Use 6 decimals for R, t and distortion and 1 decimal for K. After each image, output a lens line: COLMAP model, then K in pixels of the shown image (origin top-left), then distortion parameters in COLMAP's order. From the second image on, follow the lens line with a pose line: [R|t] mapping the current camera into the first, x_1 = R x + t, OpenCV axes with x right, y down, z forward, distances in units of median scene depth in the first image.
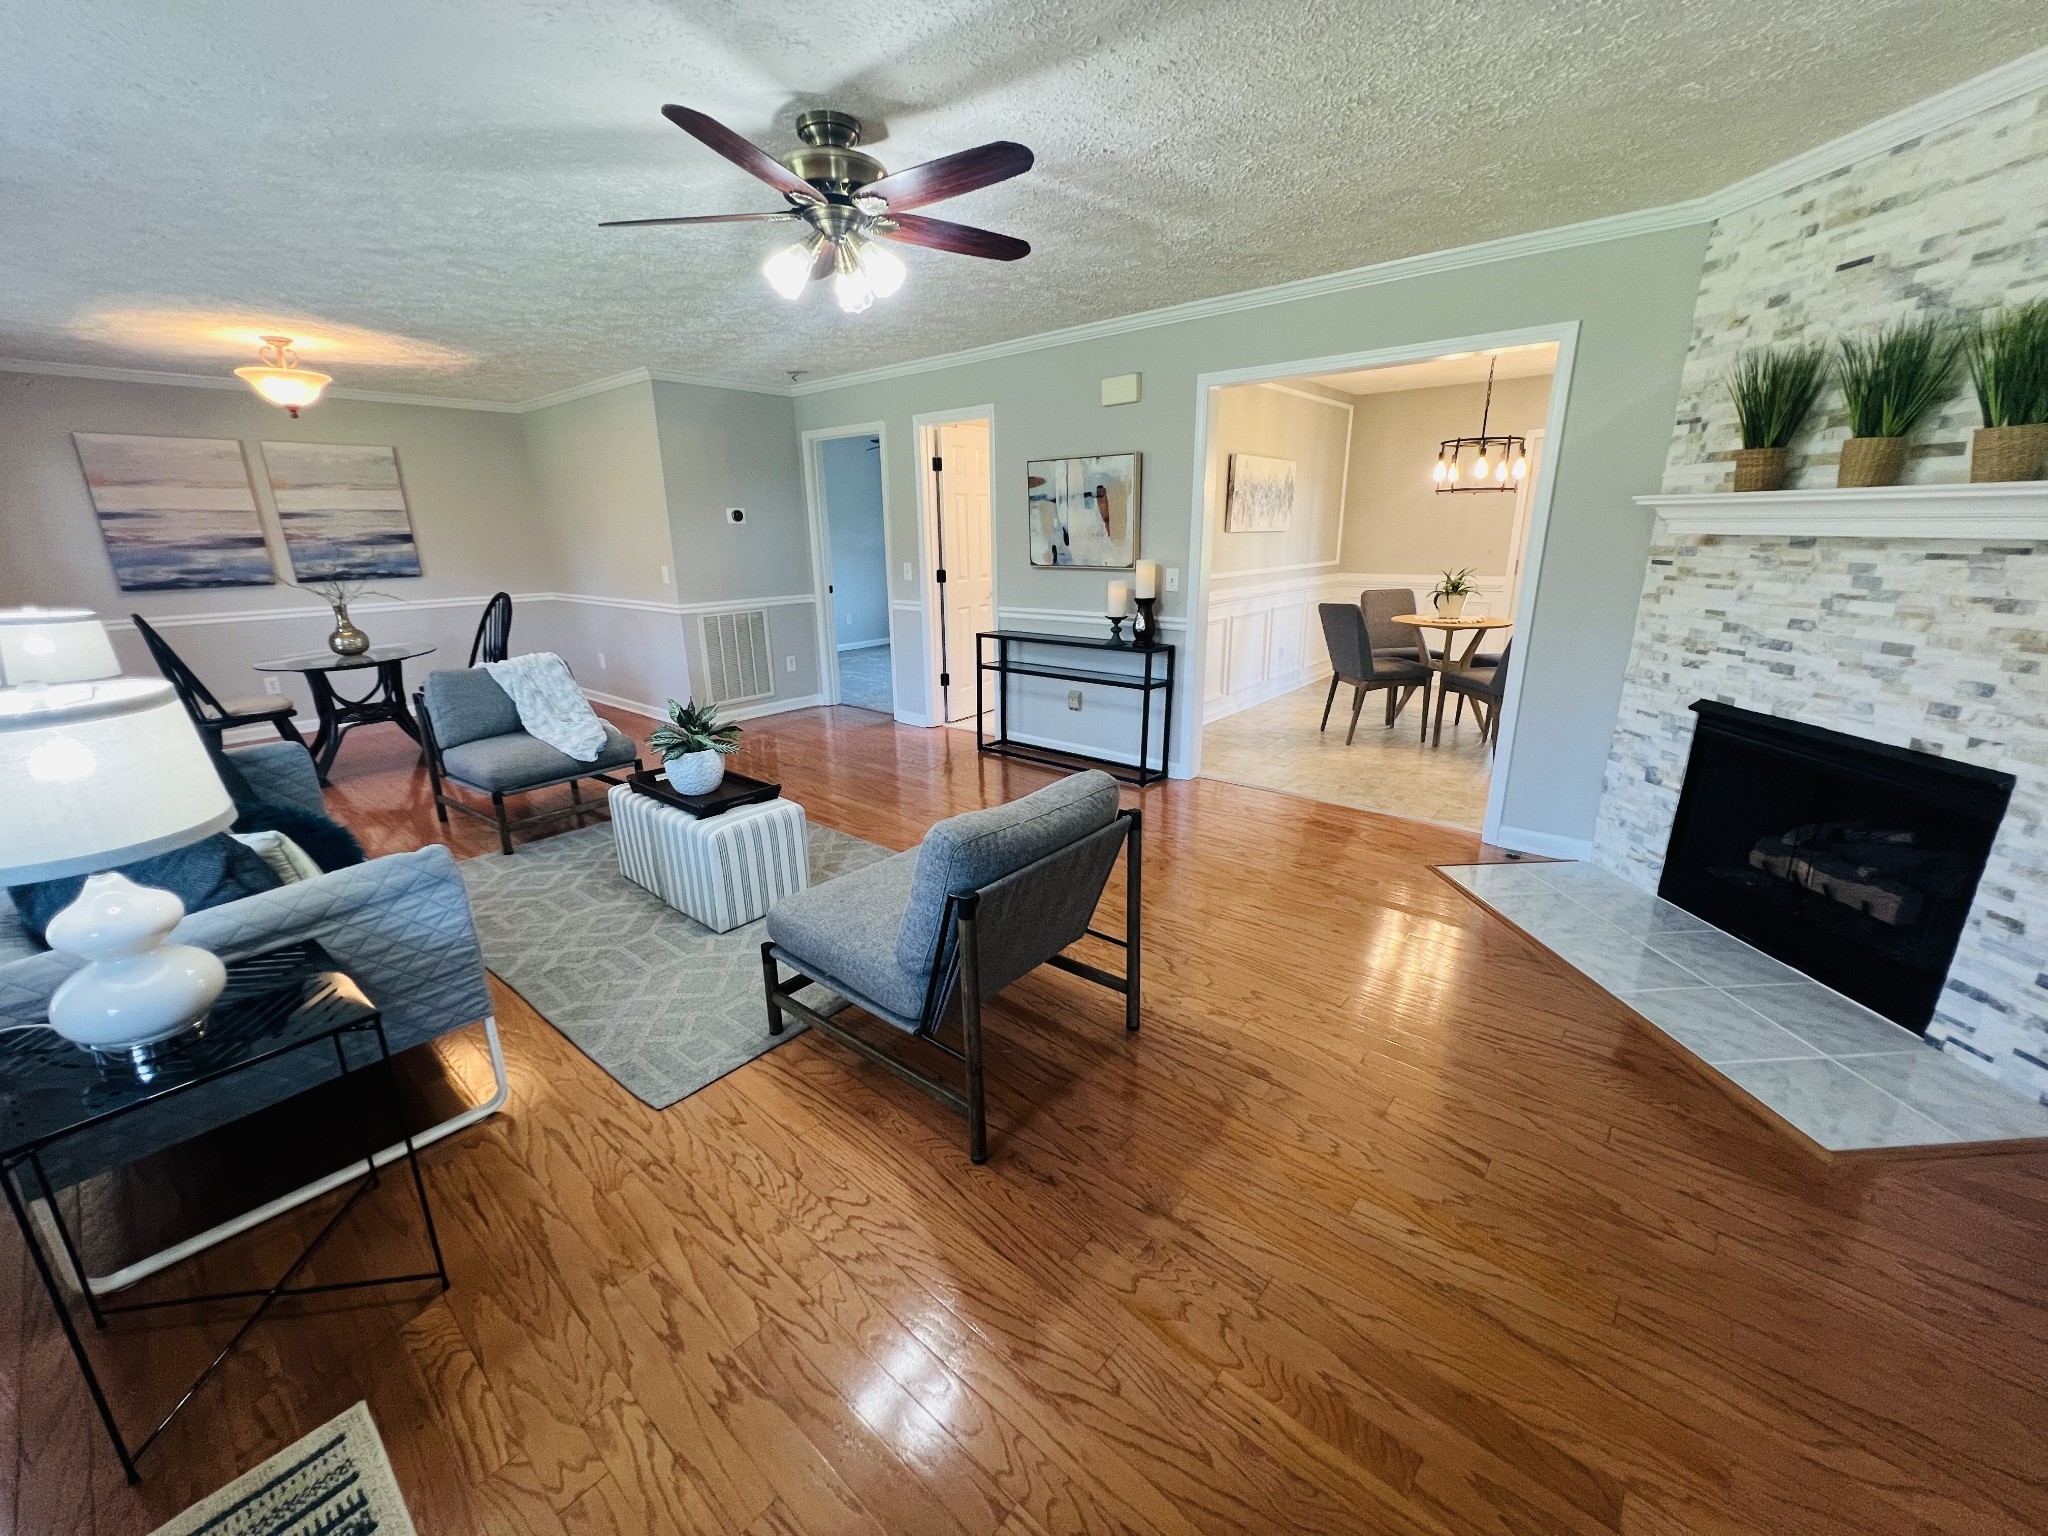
lens RADIAL K [[816.0, 0, 1016.5], [0, 816.0, 764.6], [0, 0, 1]] dist [-0.000297, -0.000007]
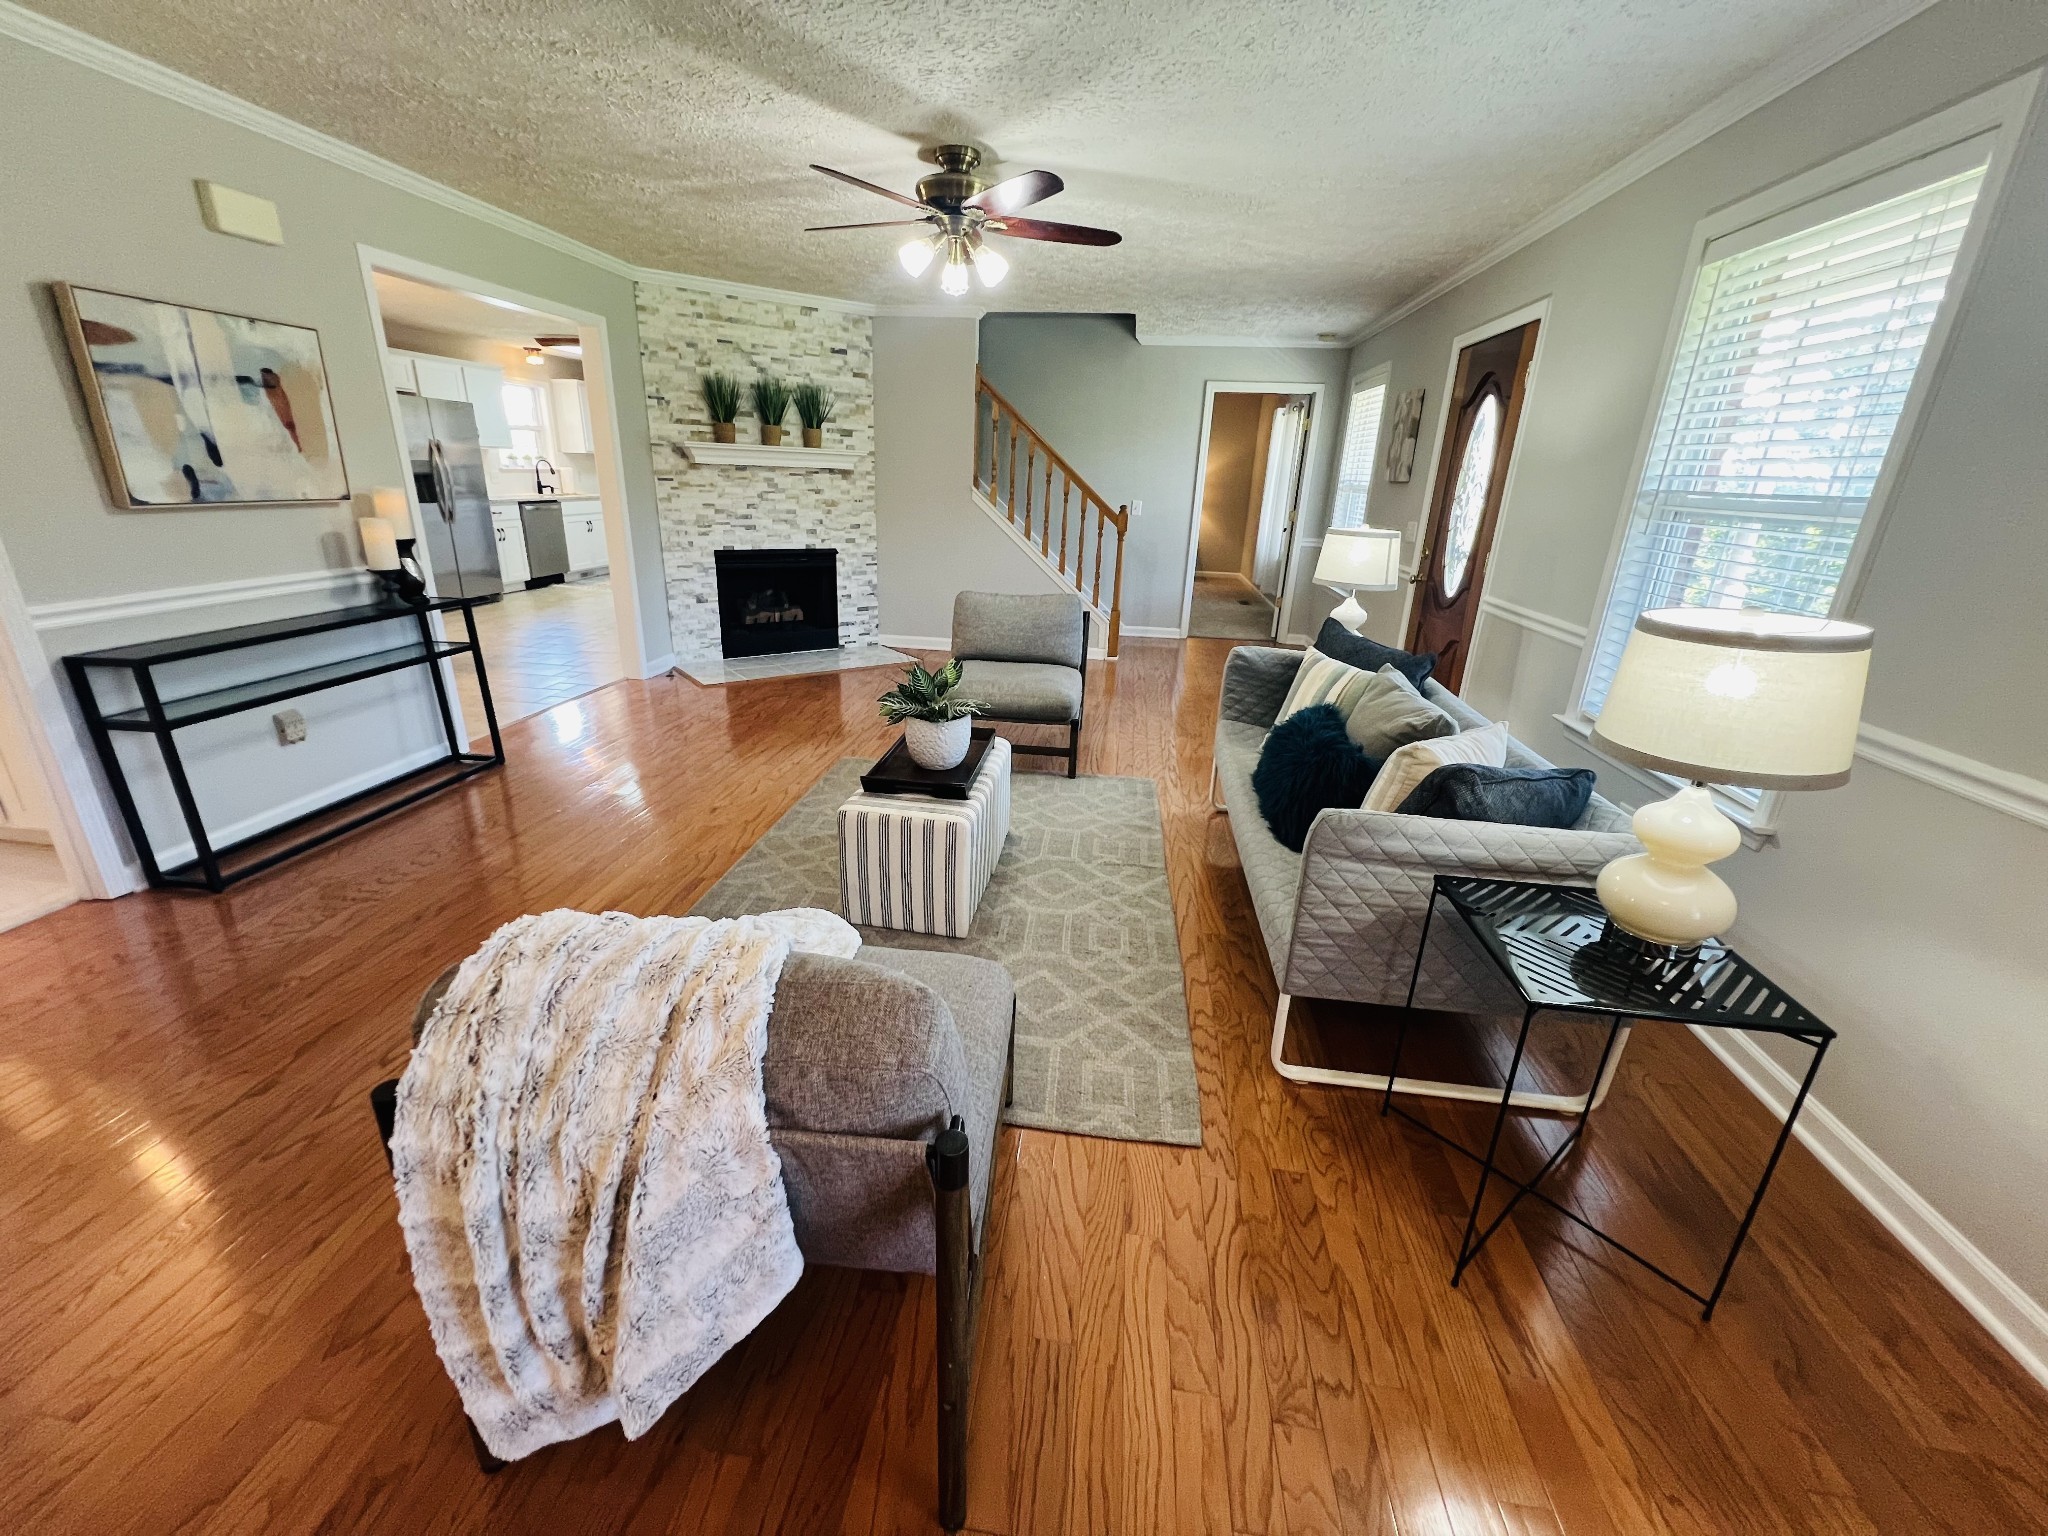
lens RADIAL K [[816.0, 0, 1016.5], [0, 816.0, 764.6], [0, 0, 1]] dist [-0.000297, -0.000007]
pose [[-0.547201, -0.285348, 0.786859, -1.218426], [0.211505, 0.862444, 0.459844, -0.377546], [-0.809838, 0.418051, -0.411578, 1.411518]]
